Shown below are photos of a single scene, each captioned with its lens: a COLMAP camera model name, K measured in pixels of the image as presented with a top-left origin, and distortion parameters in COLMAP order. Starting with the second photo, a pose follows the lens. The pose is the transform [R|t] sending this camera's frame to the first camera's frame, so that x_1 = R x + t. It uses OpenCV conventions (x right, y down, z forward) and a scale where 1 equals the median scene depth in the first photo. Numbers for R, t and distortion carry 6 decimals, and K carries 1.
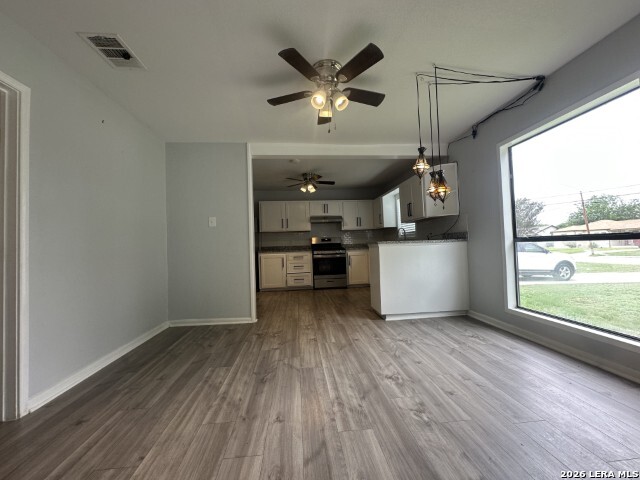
lens RADIAL K [[256.7, 0, 319.5], [0, 256.7, 238.0], [0, 0, 1]] dist [-0.001359, 0.000460]
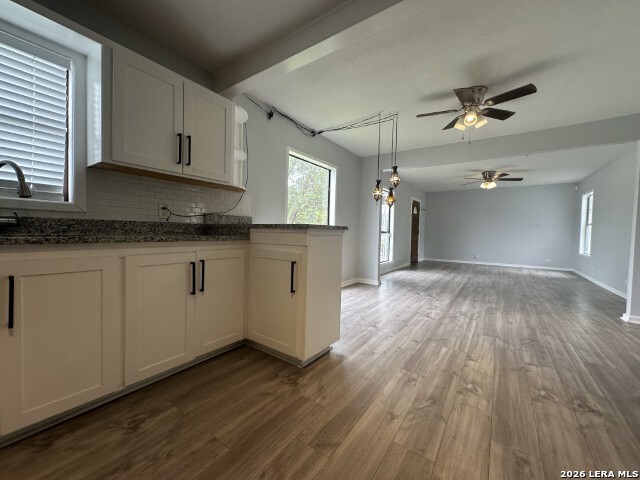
lens RADIAL K [[256.7, 0, 319.5], [0, 256.7, 238.0], [0, 0, 1]] dist [-0.001359, 0.000460]
pose [[-0.761847, -0.004052, 0.647744, -0.131624], [-0.021035, 0.999608, -0.018487, 0.052595], [-0.647415, -0.027710, -0.761634, 1.455369]]
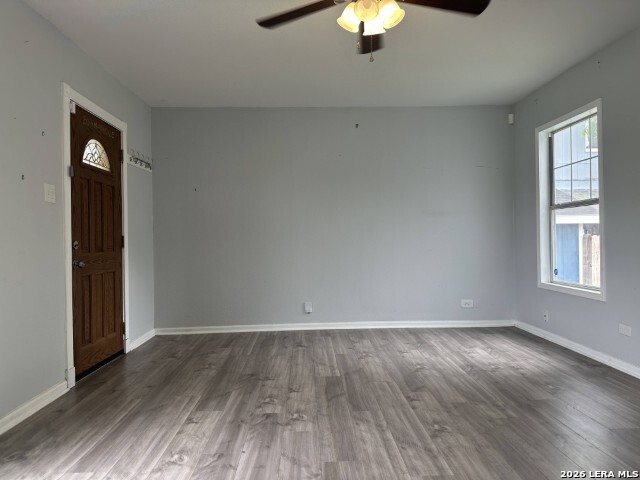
lens RADIAL K [[449.1, 0, 320.0], [0, 449.1, 240.0], [0, 0, 1]] dist [0.099154, -0.127143]
pose [[-0.997260, 0.046911, 0.057207, 0.173043], [0.044833, 0.998306, -0.037075, -0.008914], [-0.058850, -0.034409, -0.997674, 0.083599]]
